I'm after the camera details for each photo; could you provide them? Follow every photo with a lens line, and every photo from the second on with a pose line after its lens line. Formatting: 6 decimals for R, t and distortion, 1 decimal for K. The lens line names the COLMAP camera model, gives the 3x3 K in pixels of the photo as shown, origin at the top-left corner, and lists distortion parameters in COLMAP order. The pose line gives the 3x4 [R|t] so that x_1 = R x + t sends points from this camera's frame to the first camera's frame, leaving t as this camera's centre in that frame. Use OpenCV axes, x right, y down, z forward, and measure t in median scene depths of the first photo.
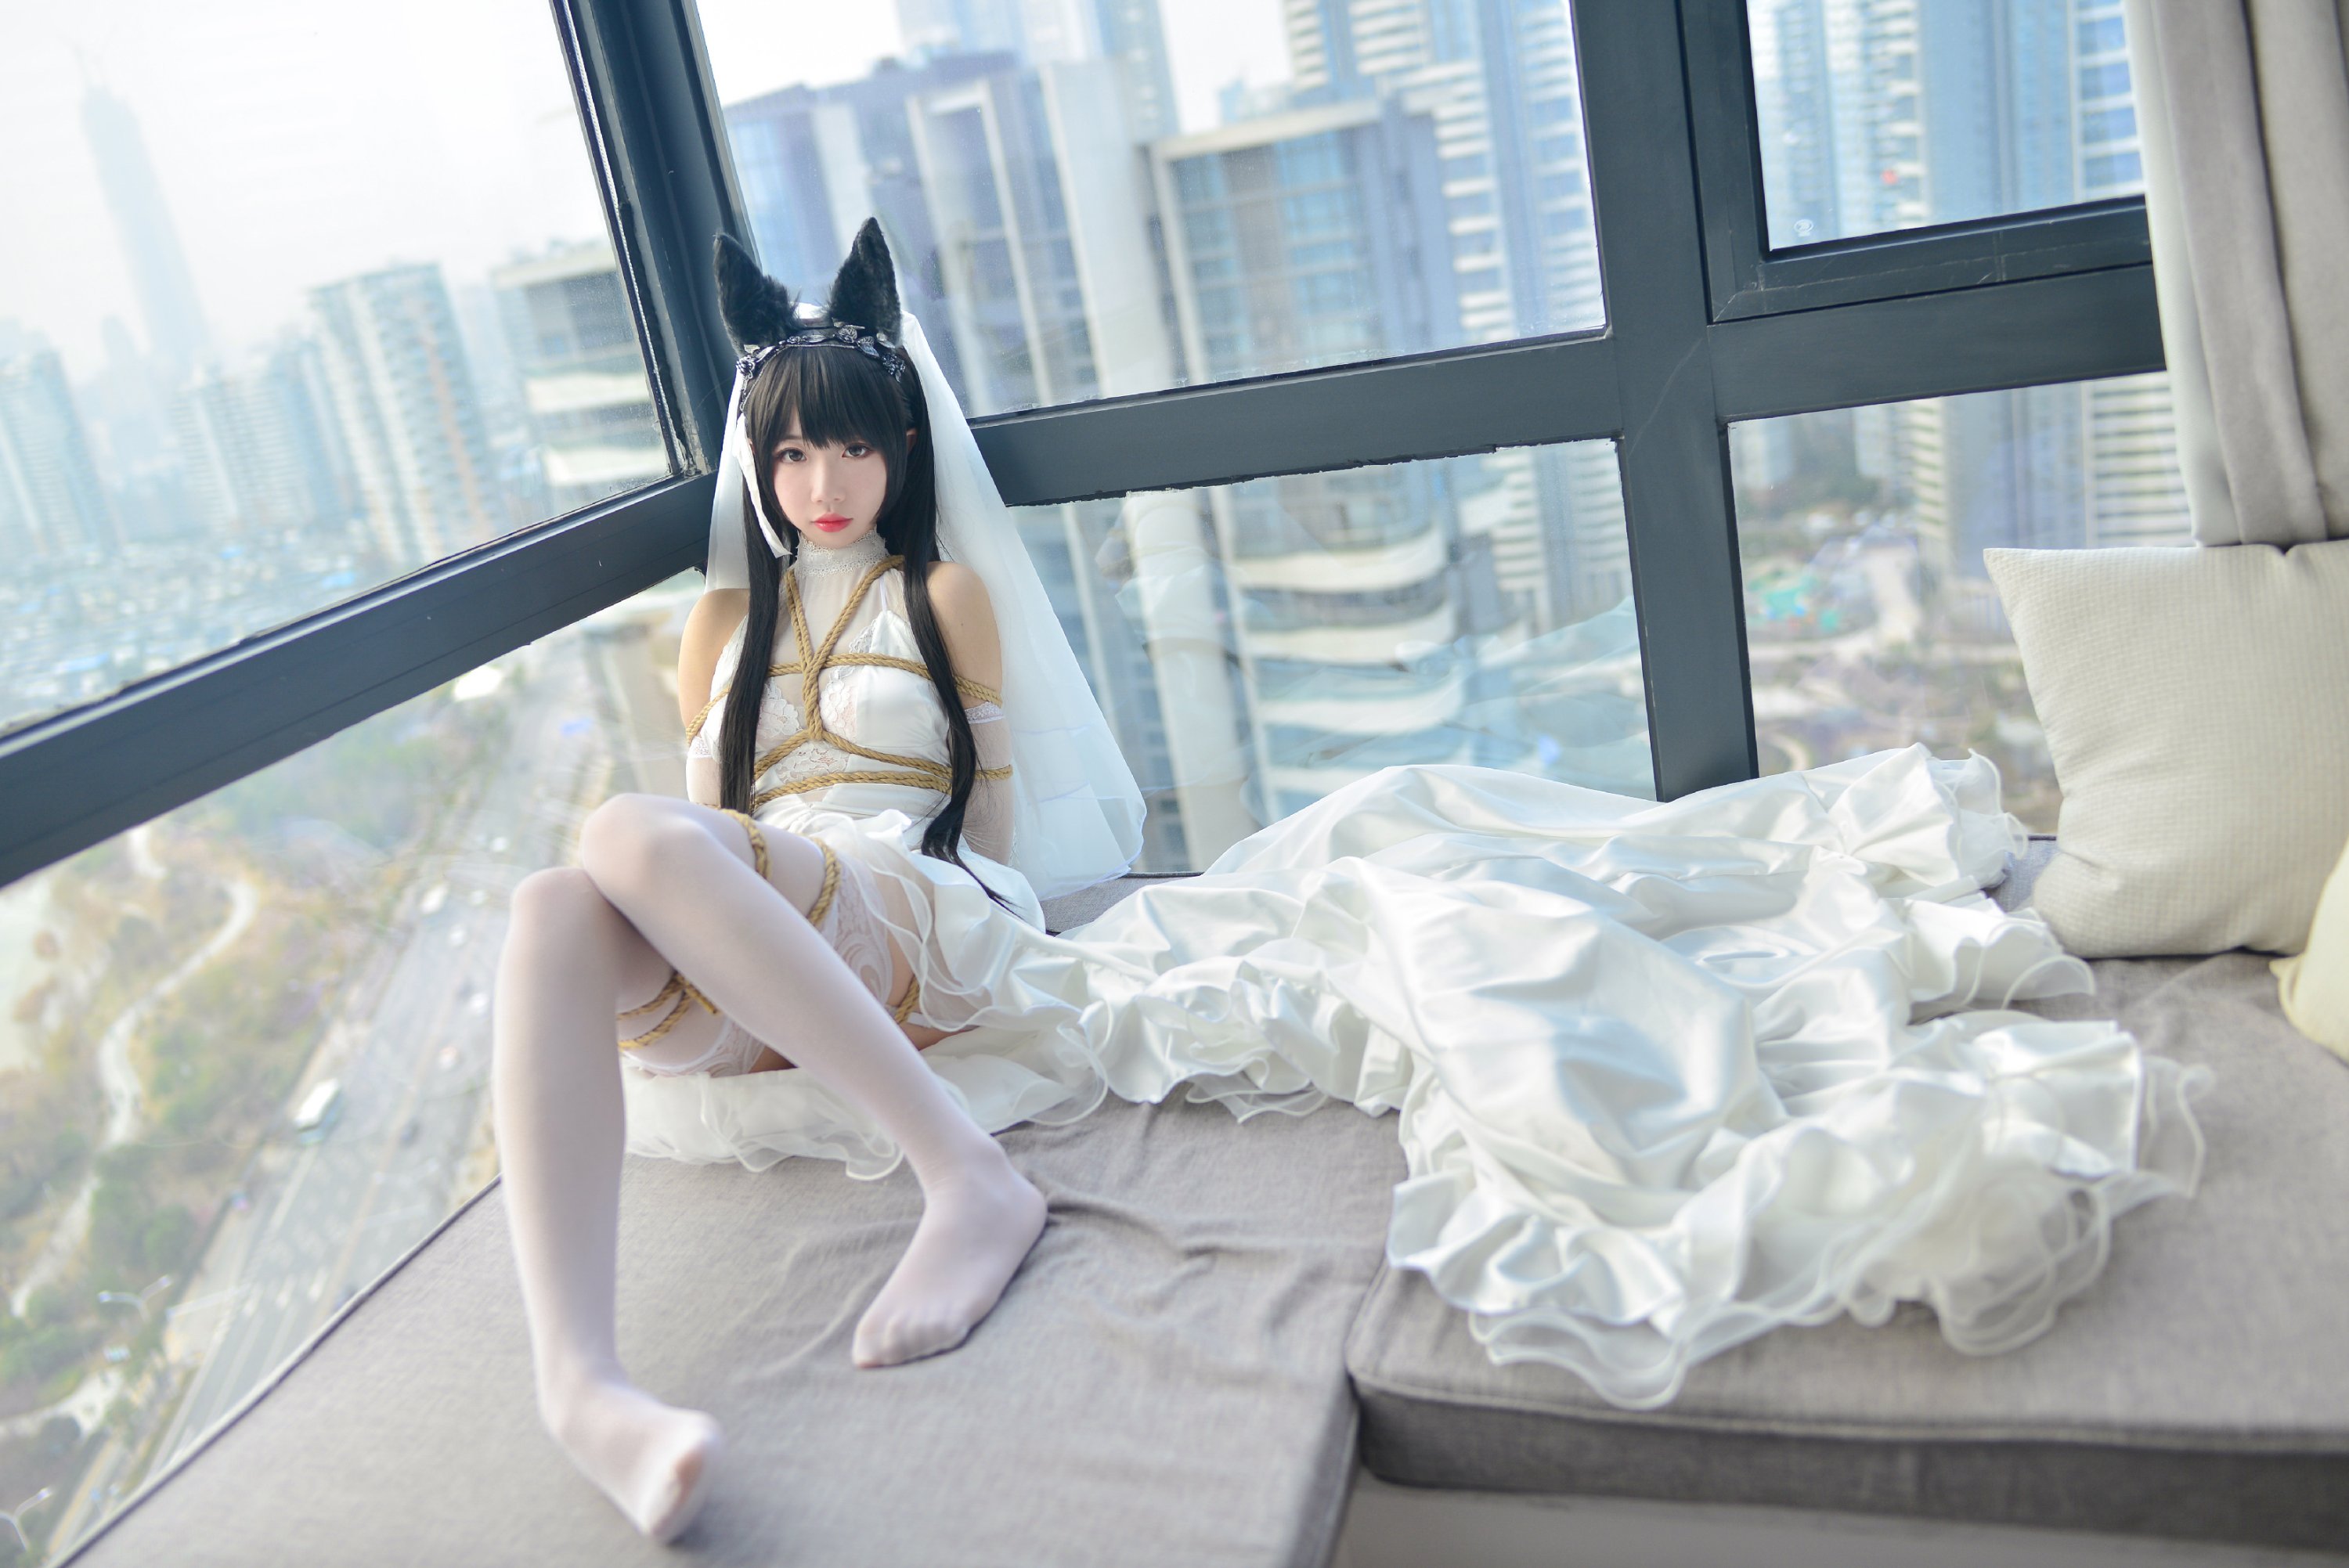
lens RADIAL K [[1871.3, 0, 1144.6], [0, 1871.3, 755.3], [0, 0, 1]] dist [-0.051400, 0.043438]
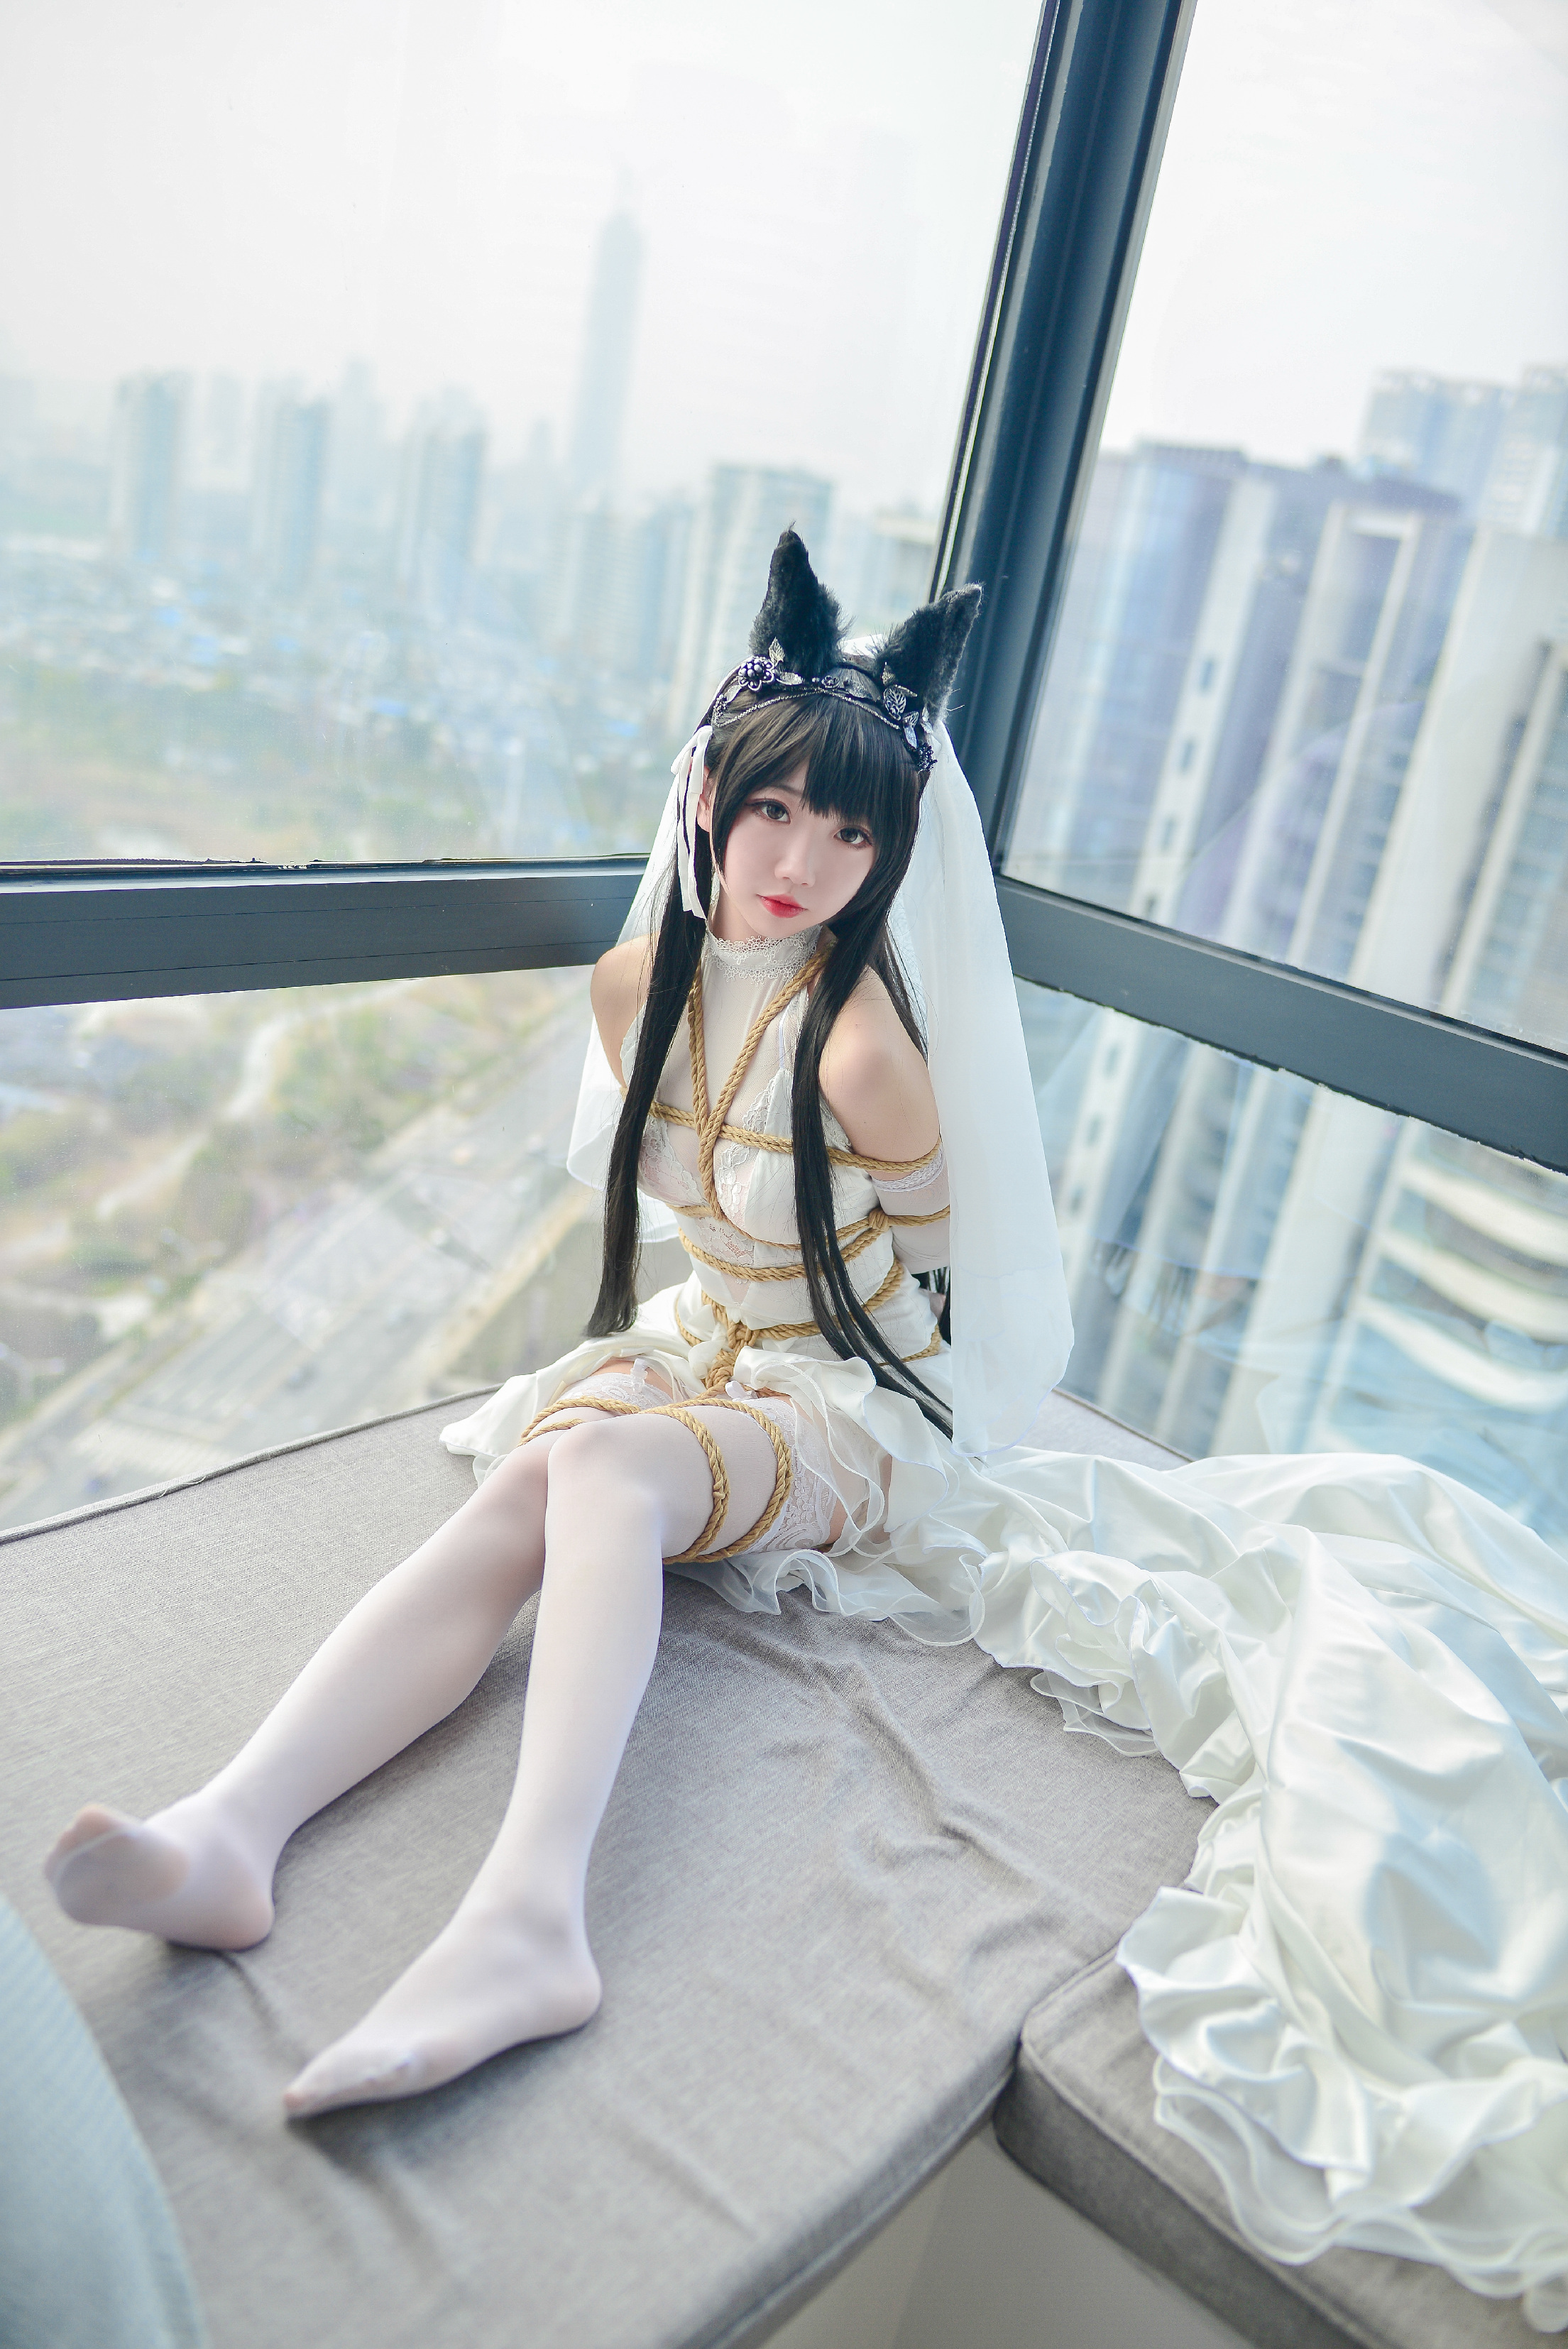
lens RADIAL K [[1871.4, 0, 747.6], [0, 1871.4, 1202.5], [0, 0, 1]] dist [-0.051400, 0.043438]
pose [[0.861547, 0.448541, -0.237799, 0.017083], [-0.435514, 0.893699, 0.107842, -0.084059], [0.260892, 0.010654, 0.965309, 0.012149]]
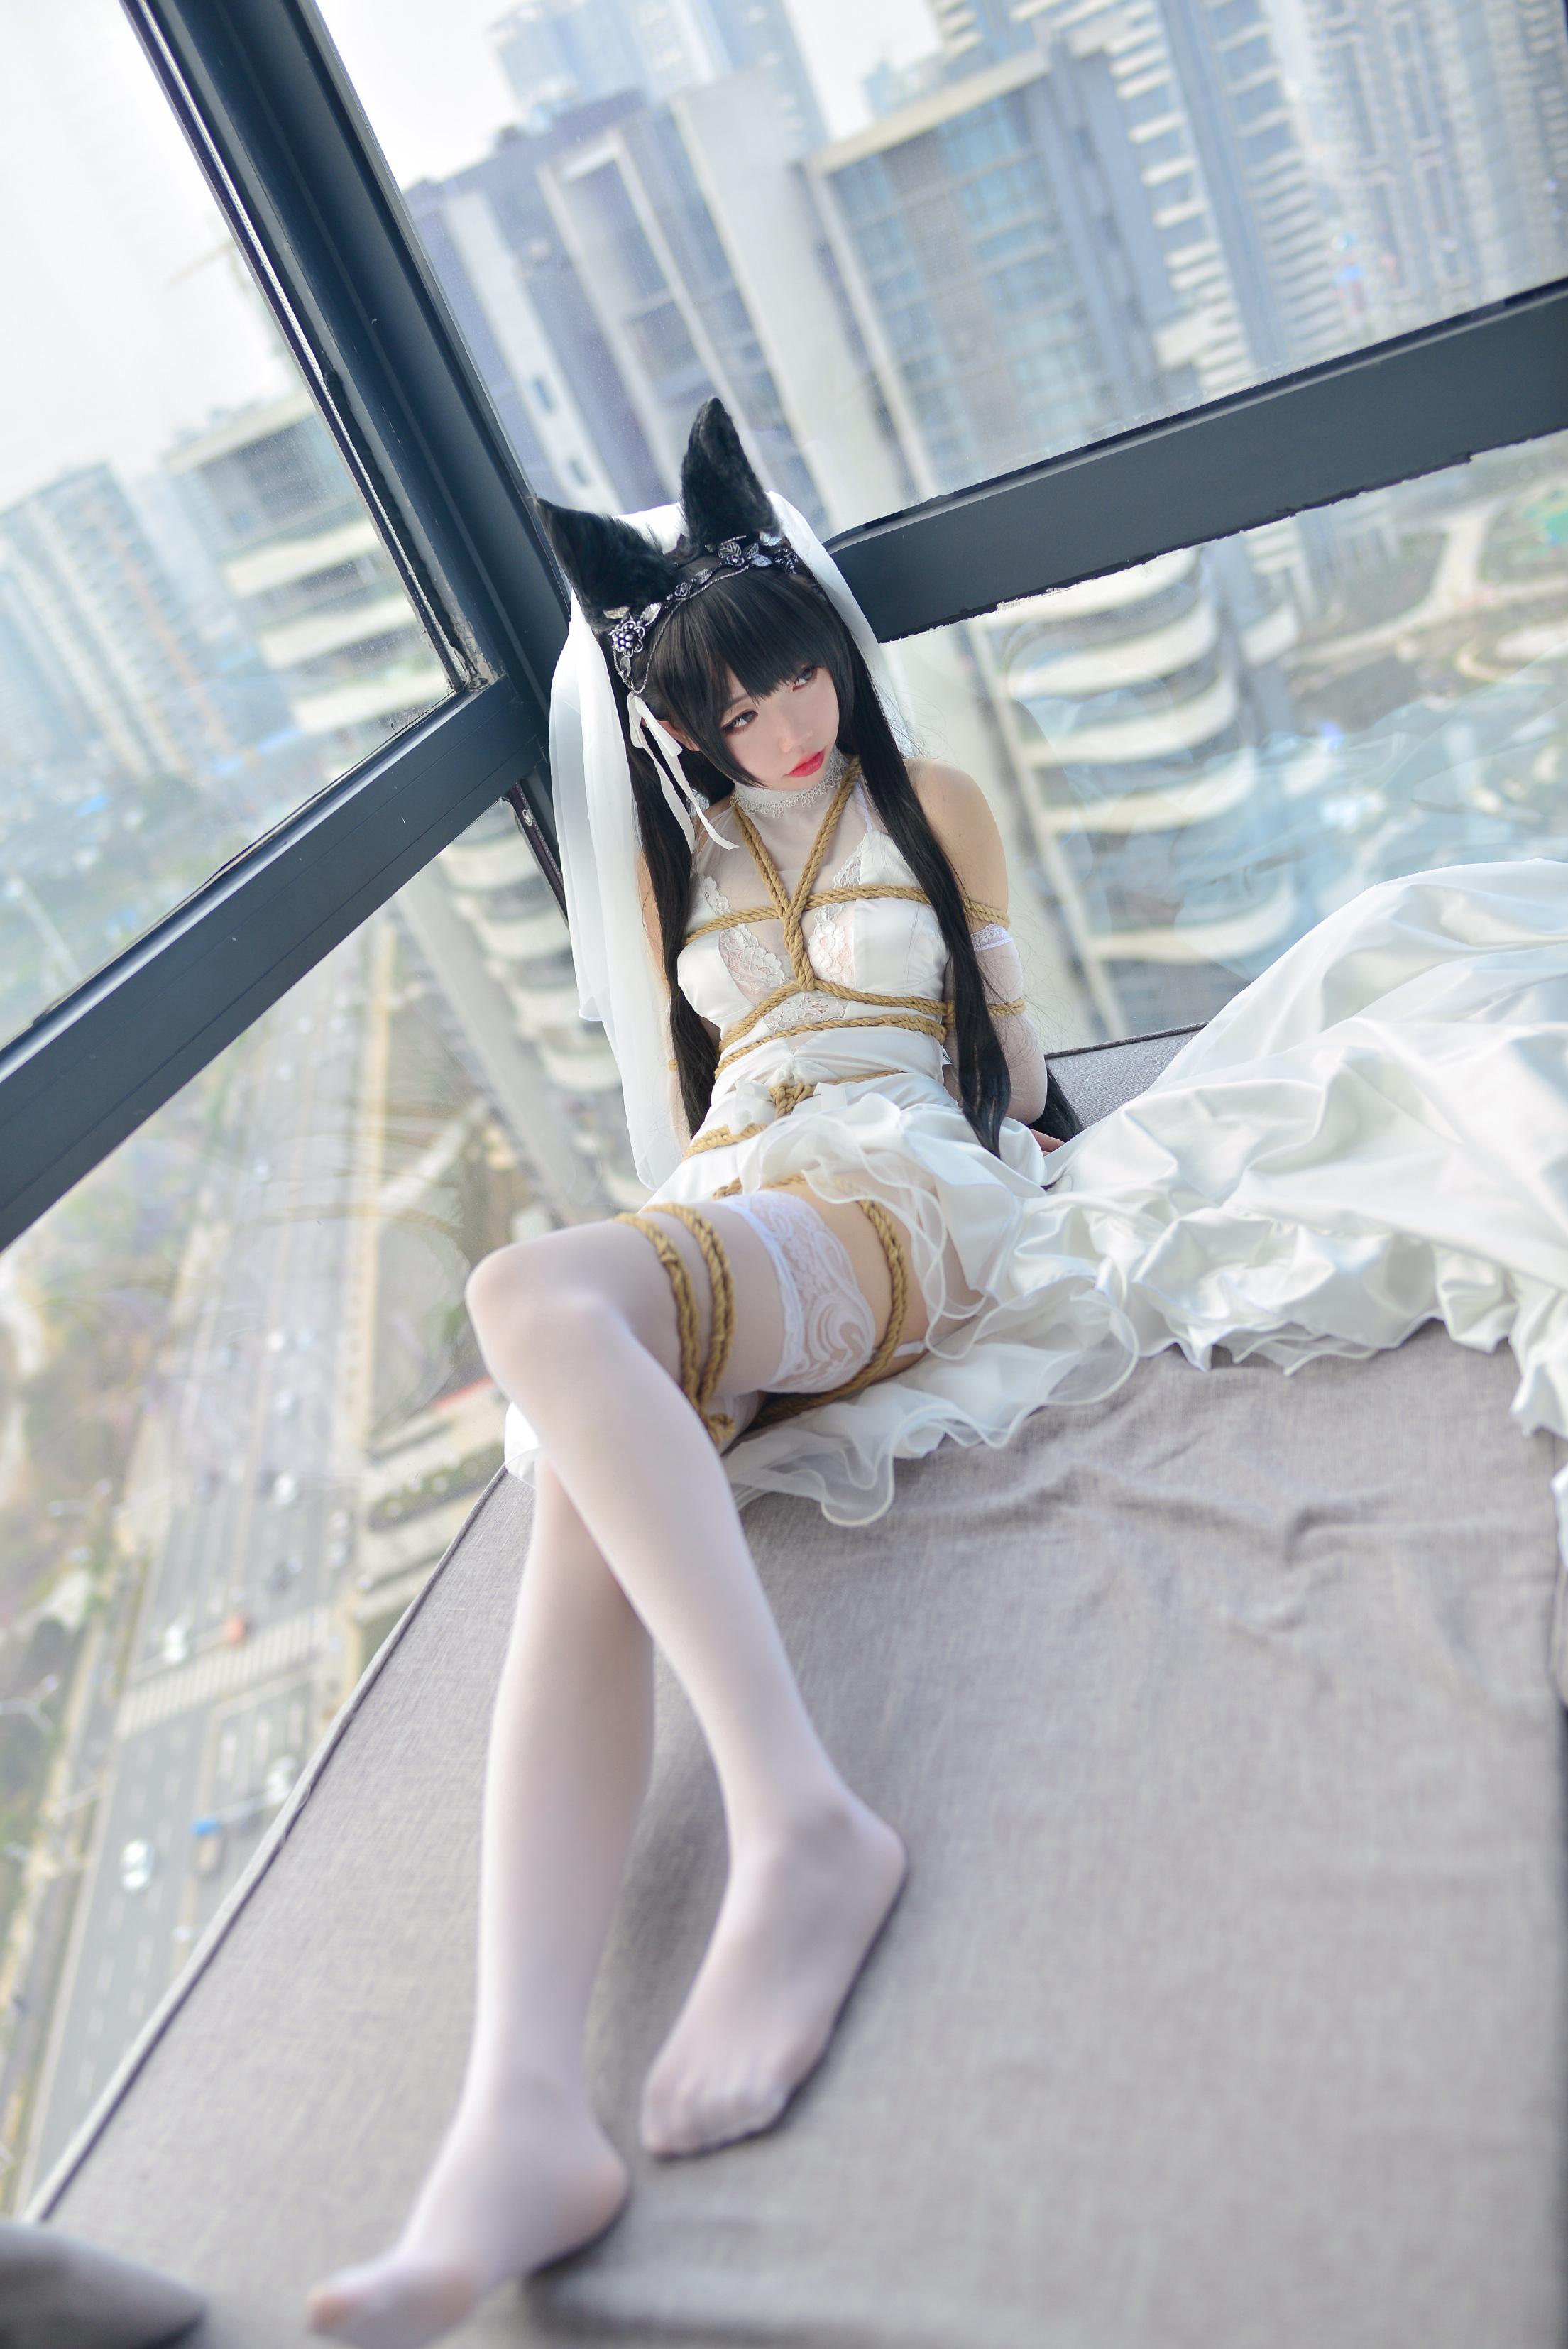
lens RADIAL K [[1871.4, 0, 747.6], [0, 1871.4, 1202.5], [0, 0, 1]] dist [-0.051400, 0.043438]
pose [[0.977843, -0.170869, -0.120945, -0.084072], [0.190901, 0.964927, 0.180203, -0.074024], [0.085911, -0.199299, 0.976166, 0.191633]]
